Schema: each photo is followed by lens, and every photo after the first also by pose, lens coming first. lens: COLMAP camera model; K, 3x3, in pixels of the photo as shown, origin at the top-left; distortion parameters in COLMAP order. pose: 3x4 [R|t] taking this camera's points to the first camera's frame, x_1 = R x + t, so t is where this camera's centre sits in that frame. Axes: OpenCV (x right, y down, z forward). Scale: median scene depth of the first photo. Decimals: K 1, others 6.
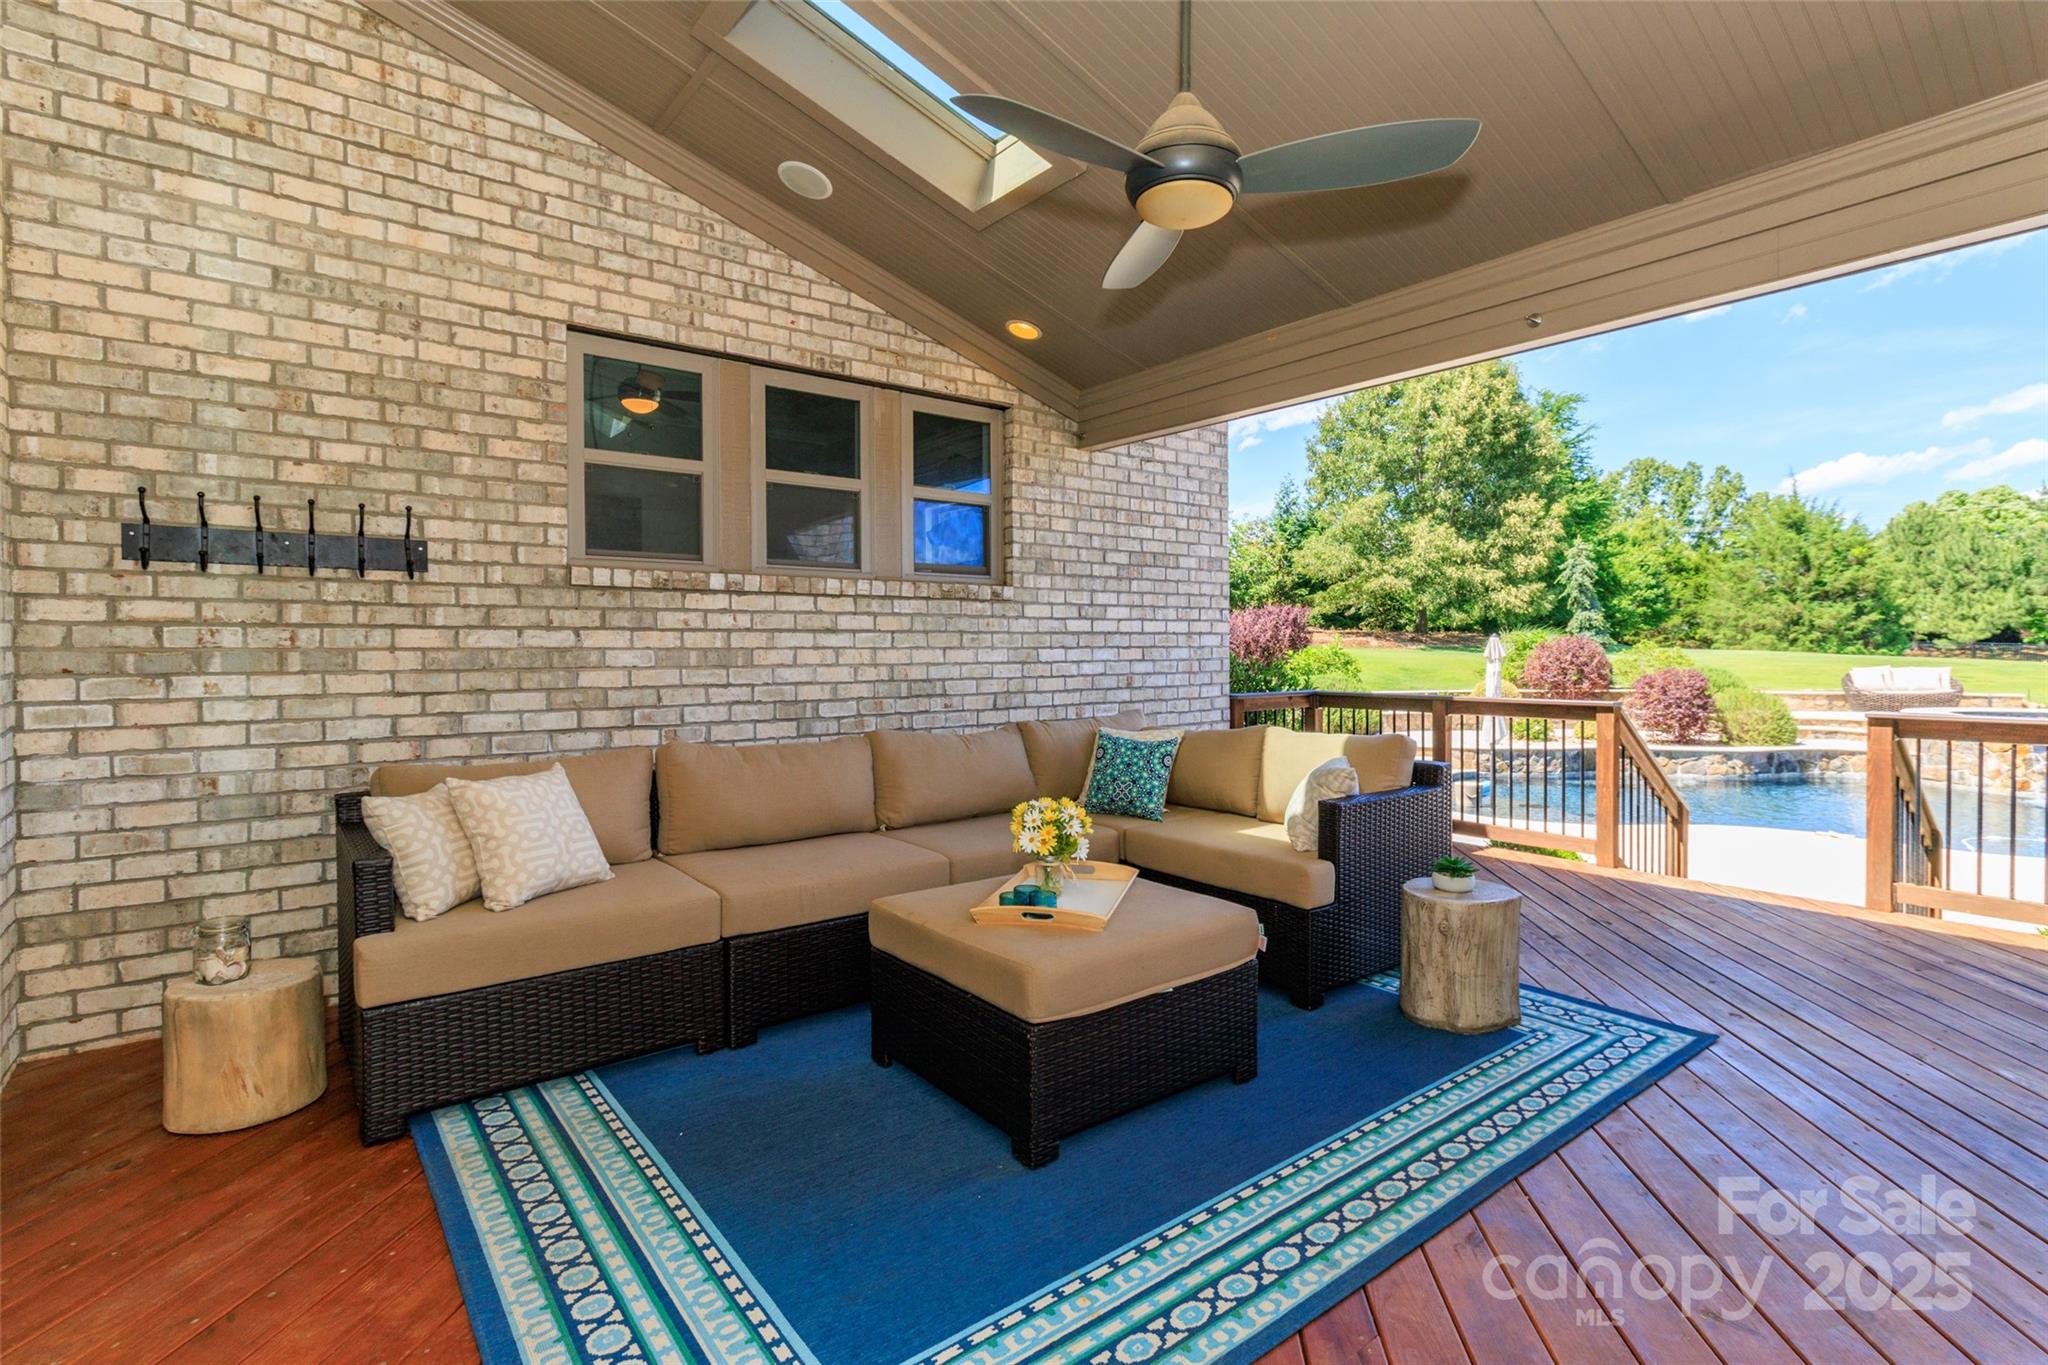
lens RADIAL K [[984.2, 0, 1043.6], [0, 984.2, 667.4], [0, 0, 1]] dist [0.005789, 0.000748]
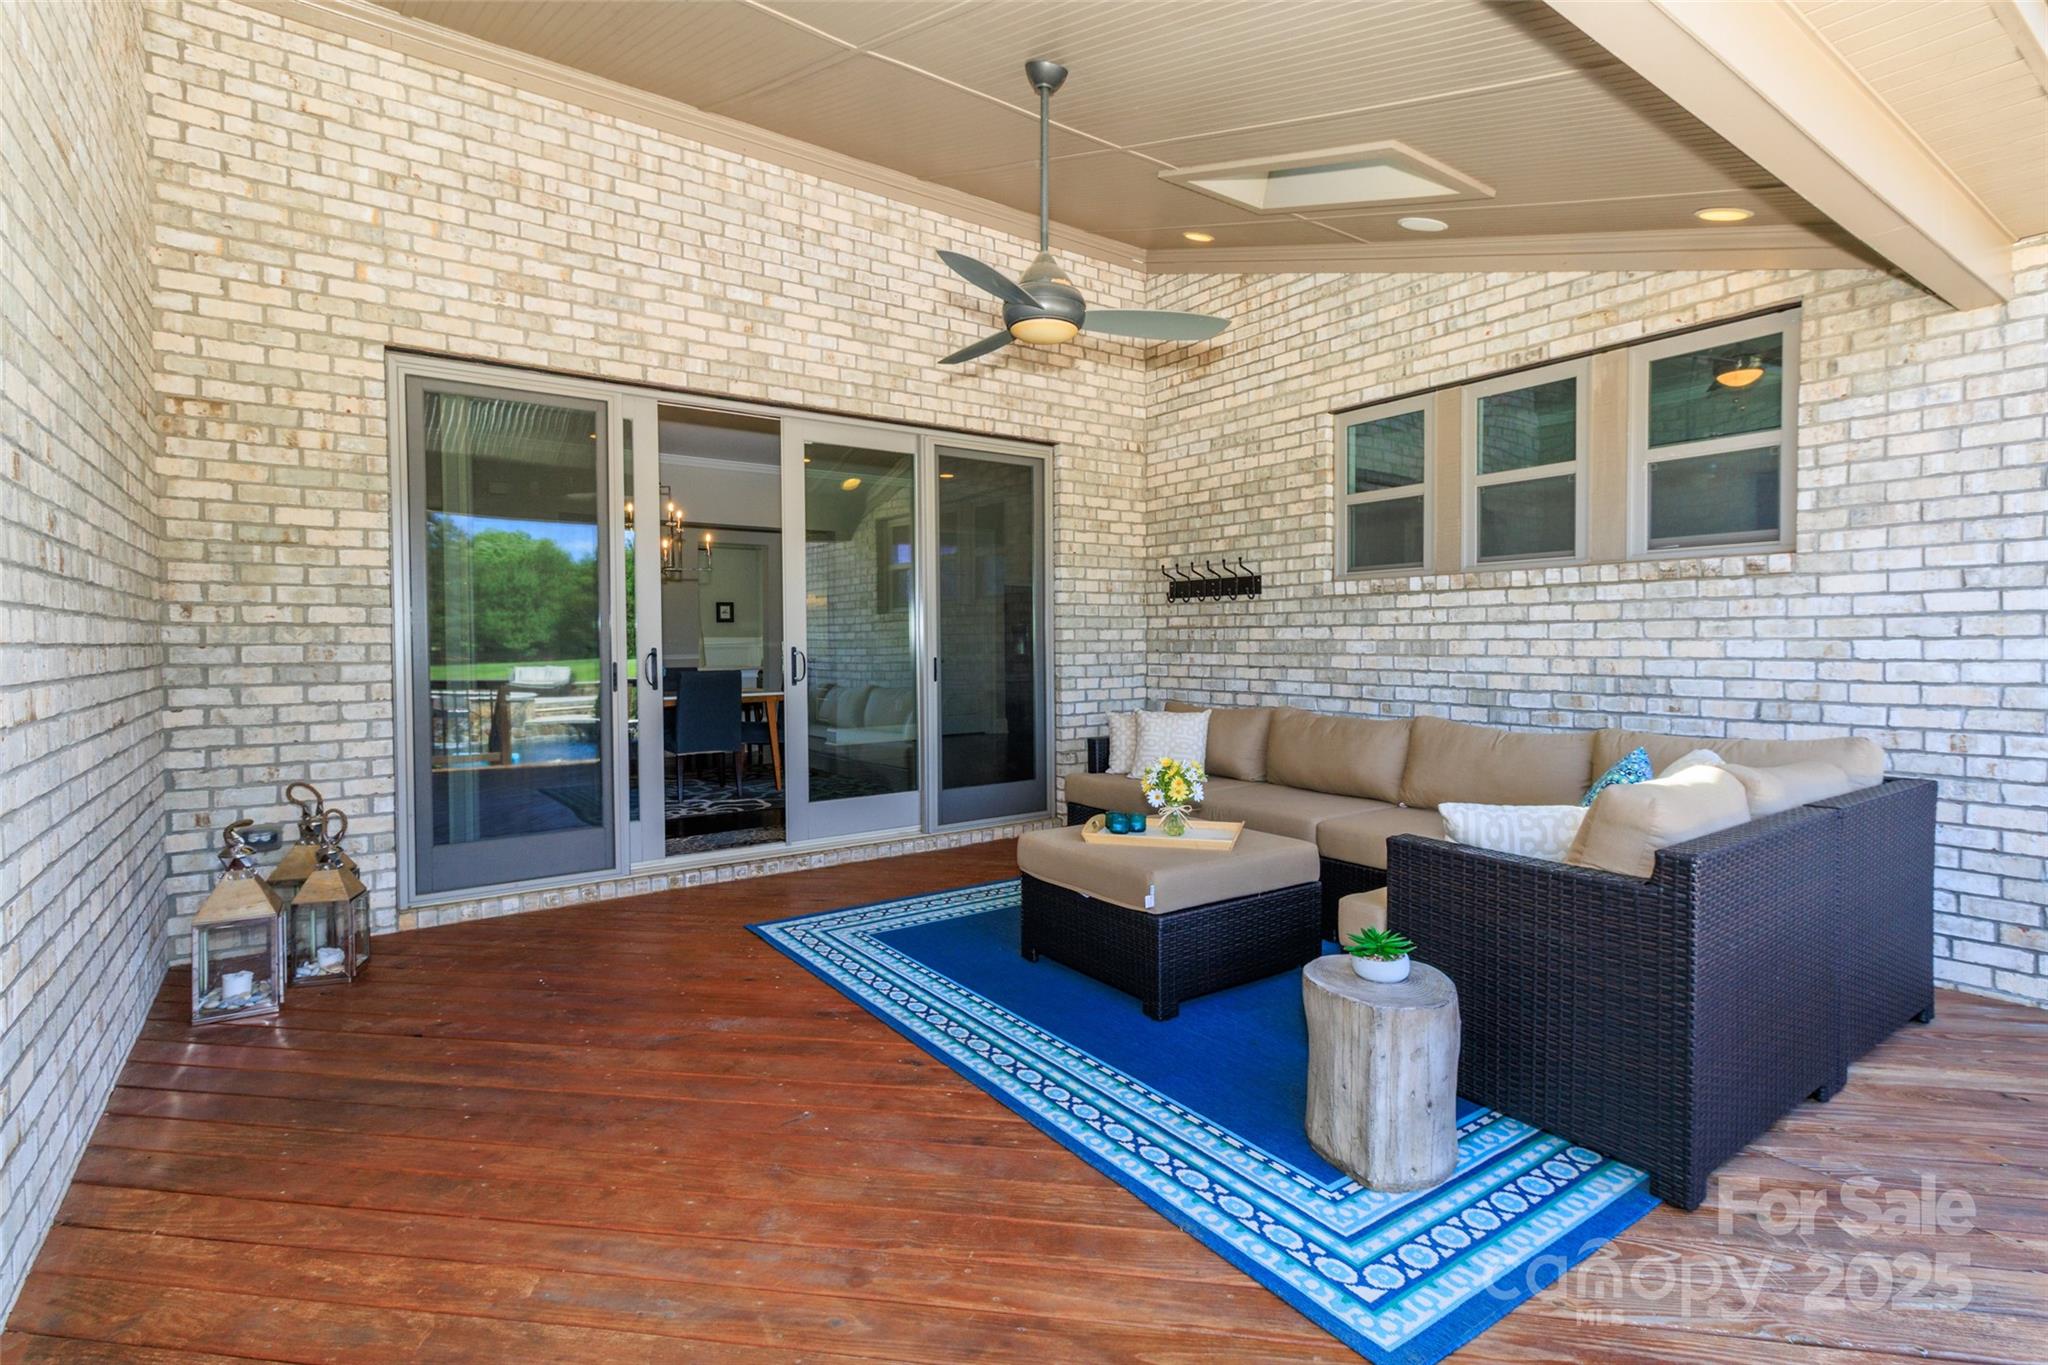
lens RADIAL K [[984.2, 0, 1041.9], [0, 984.2, 675.0], [0, 0, 1]] dist [0.005789, 0.000748]
pose [[-0.053023, 0.037367, -0.997894, 0.898993], [-0.015966, 0.999140, 0.038262, -0.015325], [0.998466, 0.017961, -0.052381, 0.616811]]
